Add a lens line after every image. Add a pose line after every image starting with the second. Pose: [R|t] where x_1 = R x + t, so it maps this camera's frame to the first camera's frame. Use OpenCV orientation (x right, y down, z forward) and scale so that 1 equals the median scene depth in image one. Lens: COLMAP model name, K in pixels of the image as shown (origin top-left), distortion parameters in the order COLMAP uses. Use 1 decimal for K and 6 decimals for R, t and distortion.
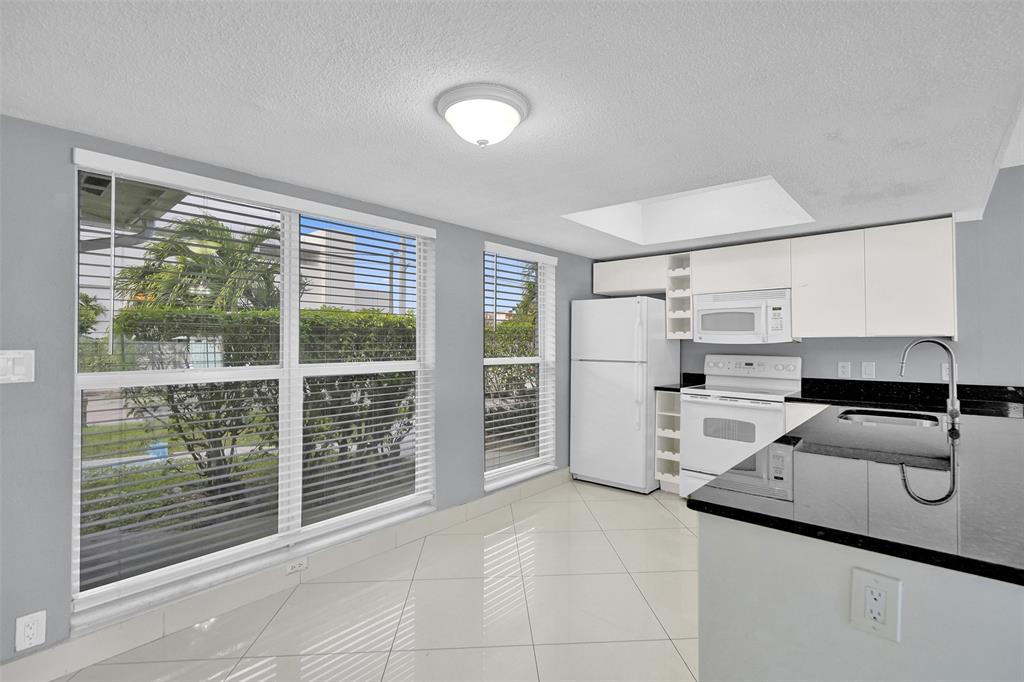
lens RADIAL K [[470.6, 0, 516.3], [0, 470.6, 336.0], [0, 0, 1]] dist [-0.003576, 0.001715]
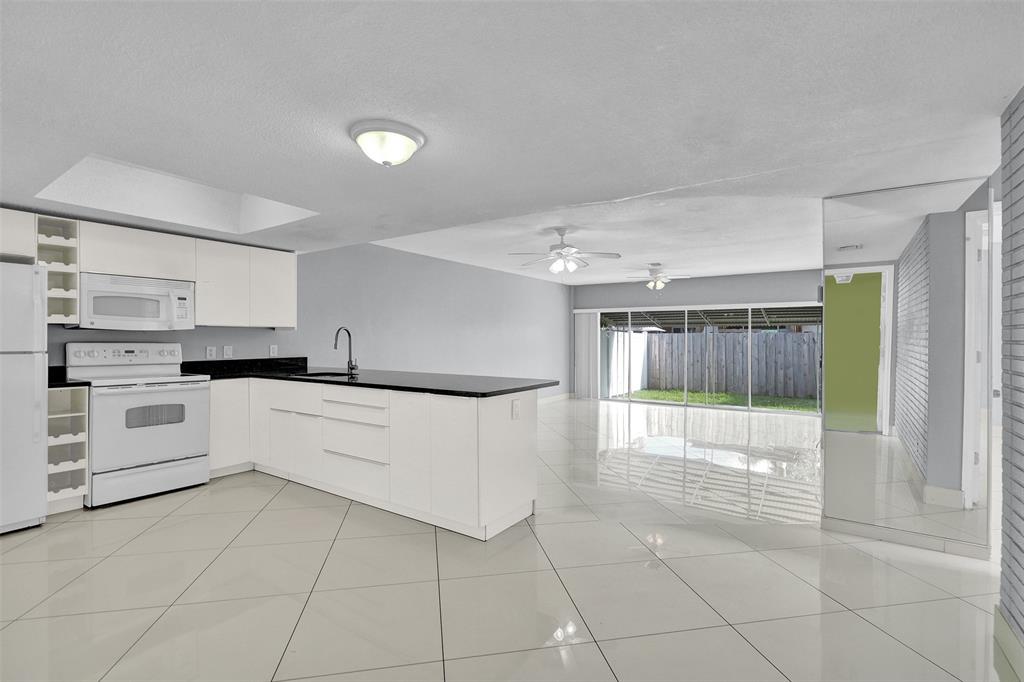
lens RADIAL K [[470.6, 0, 506.9], [0, 470.6, 340.1], [0, 0, 1]] dist [-0.003576, 0.001715]
pose [[-0.102377, -0.002326, 0.994743, -0.570593], [-0.014998, 0.999887, 0.000795, 0.024385], [-0.994633, -0.014837, -0.102400, 0.333918]]
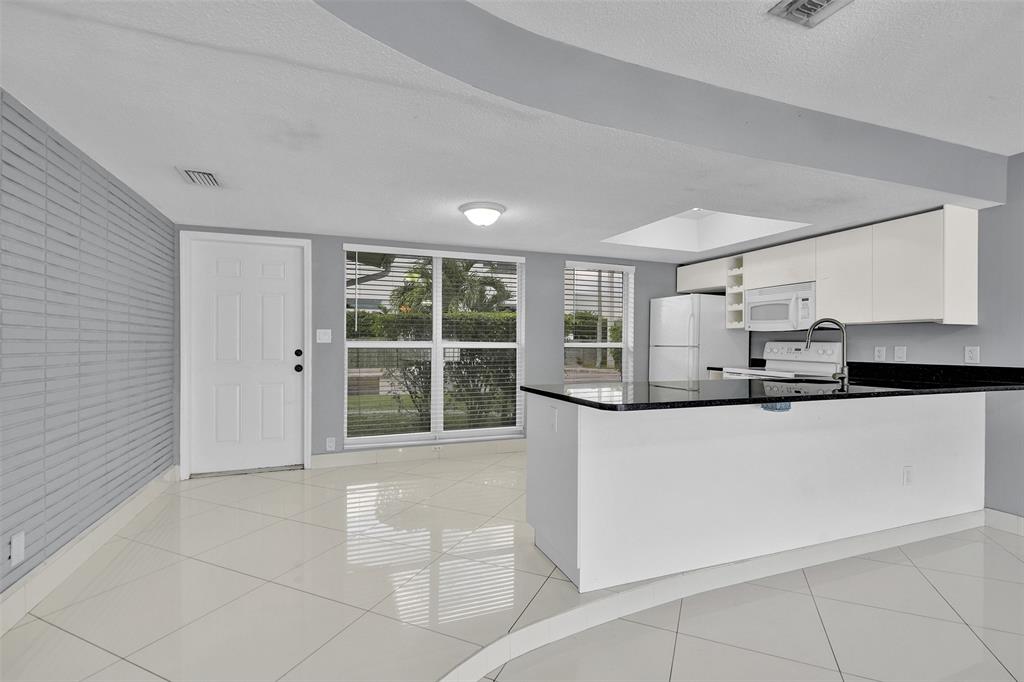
lens RADIAL K [[470.6, 0, 510.4], [0, 470.6, 344.2], [0, 0, 1]] dist [-0.003576, 0.001715]
pose [[0.885285, 0.004984, -0.465021, 0.421696], [0.000840, 0.999924, 0.012316, 0.033905], [0.465047, -0.011294, 0.885214, -0.328666]]
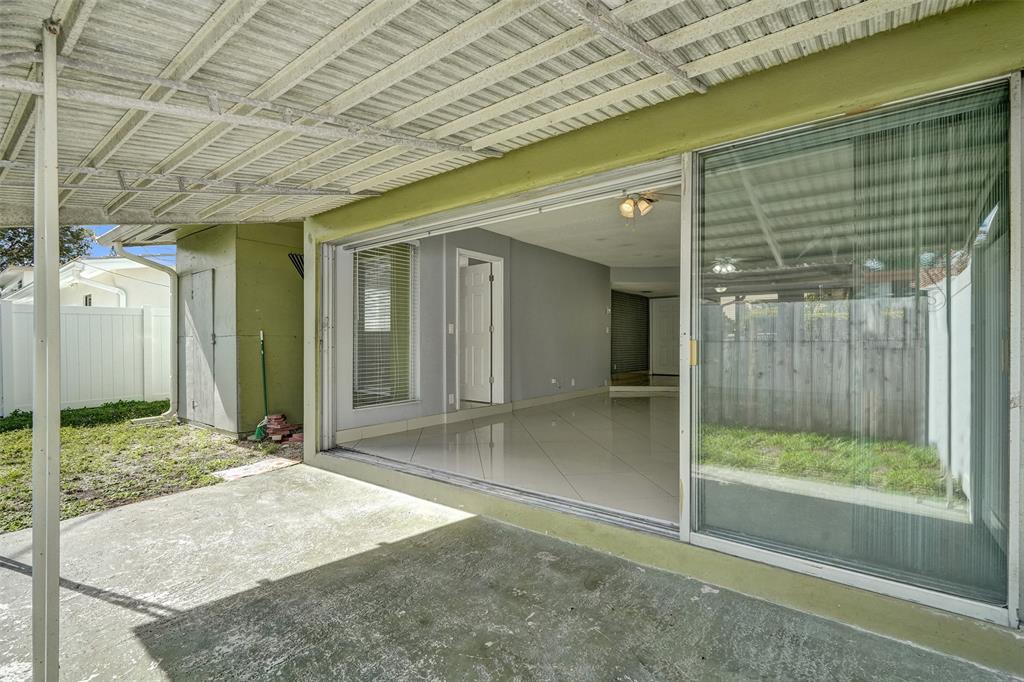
lens RADIAL K [[470.6, 0, 513.4], [0, 470.6, 343.4], [0, 0, 1]] dist [-0.003576, 0.001715]
pose [[0.050634, 0.002136, -0.998715, 2.567636], [0.010094, 0.999946, 0.002651, 0.097538], [0.998666, -0.010215, 0.050610, -0.885125]]
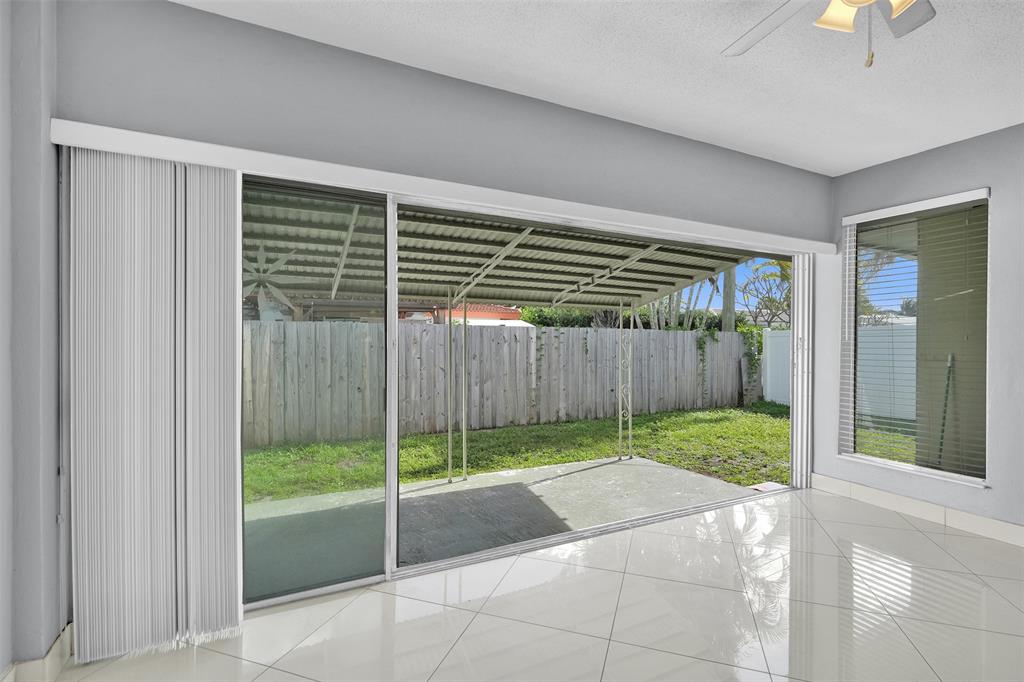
lens RADIAL K [[470.6, 0, 504.4], [0, 470.6, 342.1], [0, 0, 1]] dist [-0.003576, 0.001715]
pose [[-0.909162, 0.003168, 0.416430, 1.550620], [-0.005113, 0.999811, -0.018770, 0.057314], [-0.416410, -0.019195, -0.908974, -0.112992]]
